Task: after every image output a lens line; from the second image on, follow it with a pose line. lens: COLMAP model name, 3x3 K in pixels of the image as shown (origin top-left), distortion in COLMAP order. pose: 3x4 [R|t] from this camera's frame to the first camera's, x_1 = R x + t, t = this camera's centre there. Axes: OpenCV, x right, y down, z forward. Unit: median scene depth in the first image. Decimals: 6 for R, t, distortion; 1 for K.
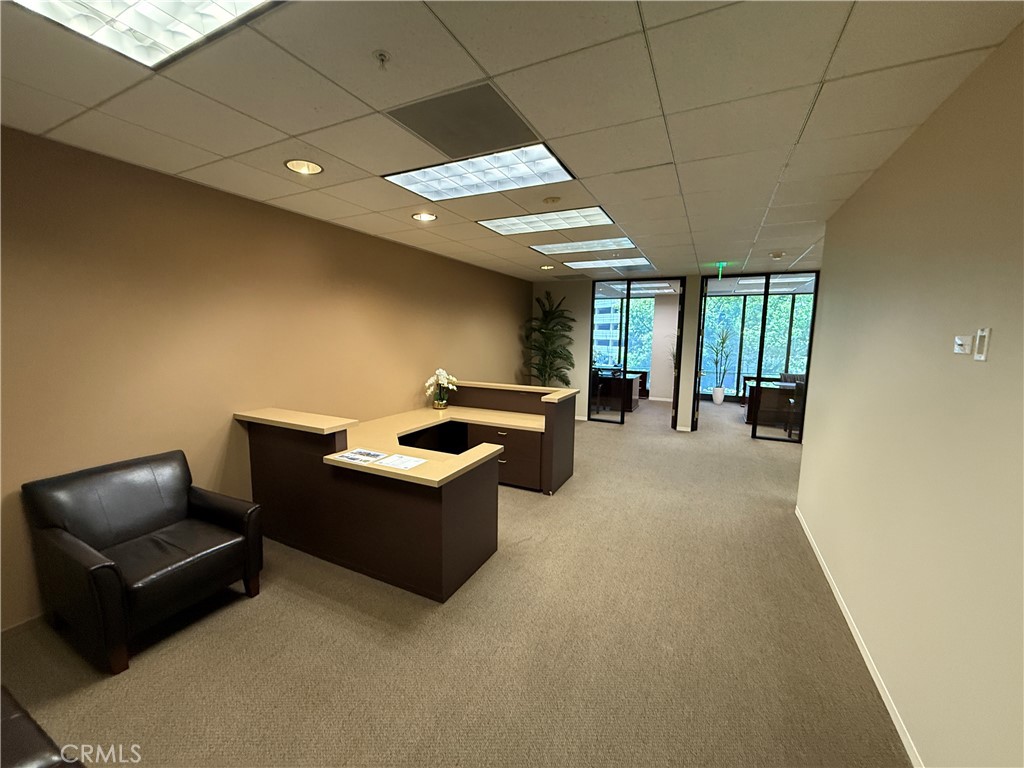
lens RADIAL K [[406.9, 0, 512.0], [0, 406.9, 383.1], [0, 0, 1]] dist [0.001655, 0.000407]
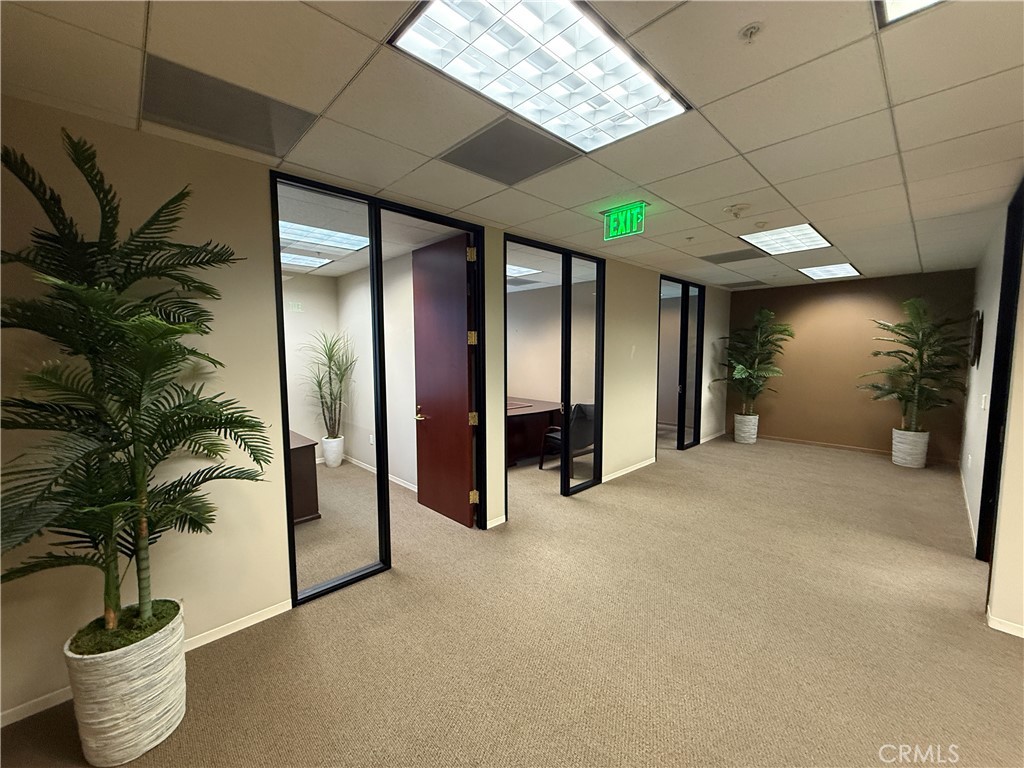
lens RADIAL K [[406.9, 0, 514.1], [0, 406.9, 382.7], [0, 0, 1]] dist [0.001655, 0.000407]
pose [[0.331995, -0.091906, 0.938793, -0.045369], [0.116849, 0.991584, 0.055752, -0.087351], [-0.936016, 0.091188, 0.339940, 0.740222]]
